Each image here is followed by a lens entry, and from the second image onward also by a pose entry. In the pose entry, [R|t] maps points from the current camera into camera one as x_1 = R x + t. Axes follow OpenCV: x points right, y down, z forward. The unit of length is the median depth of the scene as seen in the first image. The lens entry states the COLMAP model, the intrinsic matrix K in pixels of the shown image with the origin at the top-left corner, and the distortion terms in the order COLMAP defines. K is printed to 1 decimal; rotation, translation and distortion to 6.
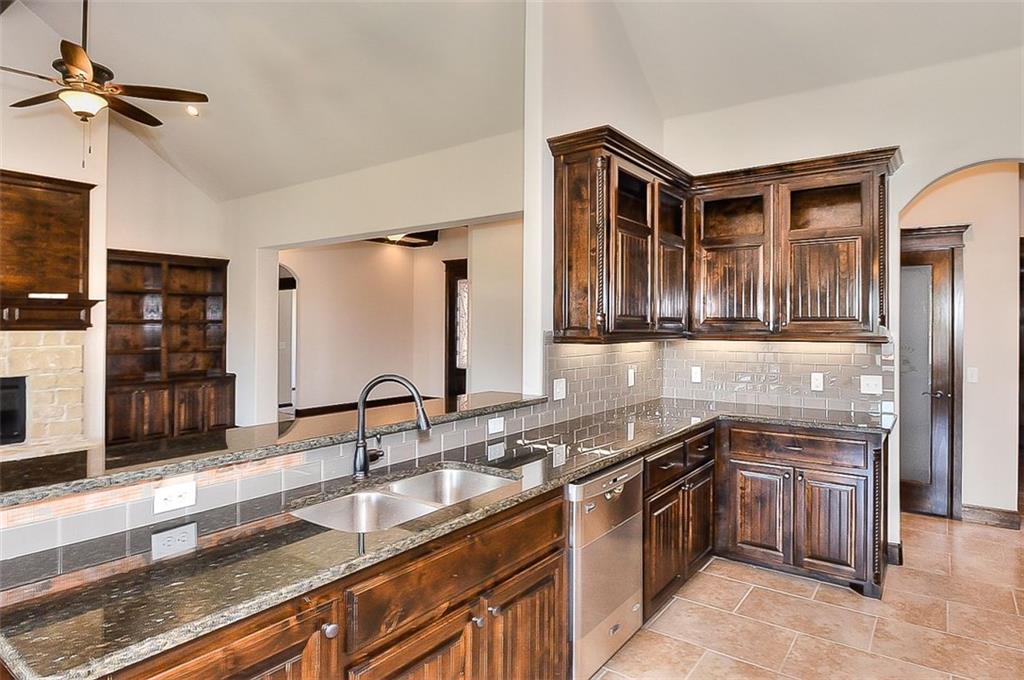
lens RADIAL K [[576.9, 0, 535.7], [0, 576.9, 327.7], [0, 0, 1]] dist [-0.006935, 0.002649]
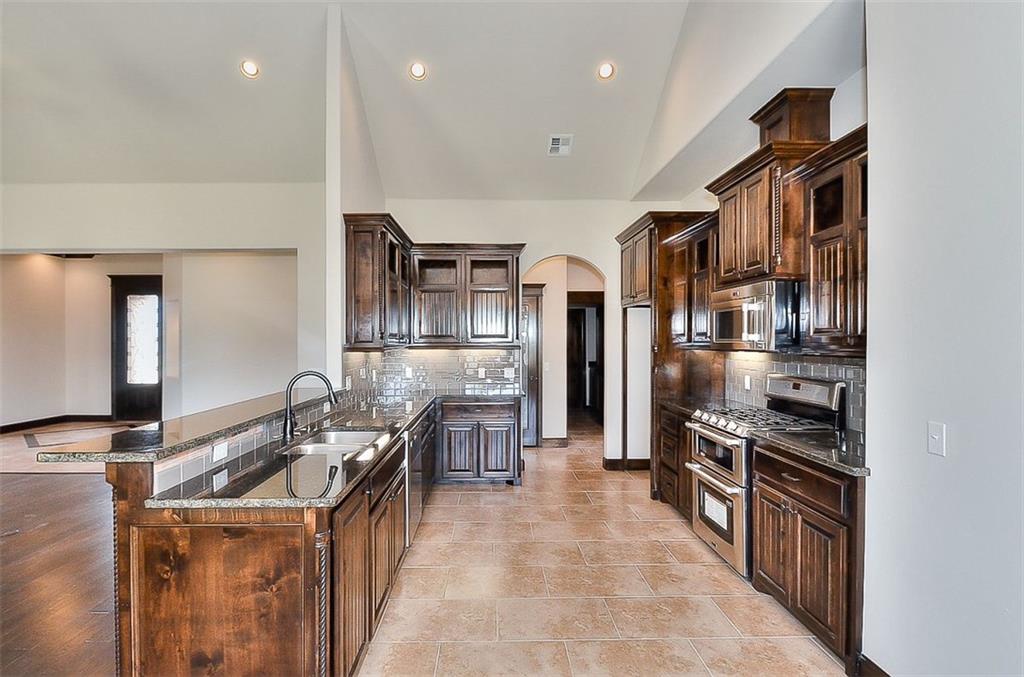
lens RADIAL K [[525.8, 0, 506.9], [0, 525.8, 338.7], [0, 0, 1]] dist [-0.009664, -0.003353]
pose [[0.788838, -0.002240, 0.614598, -0.413138], [0.006736, 0.999965, -0.005001, 0.001932], [-0.614565, 0.008085, 0.788825, -0.273199]]
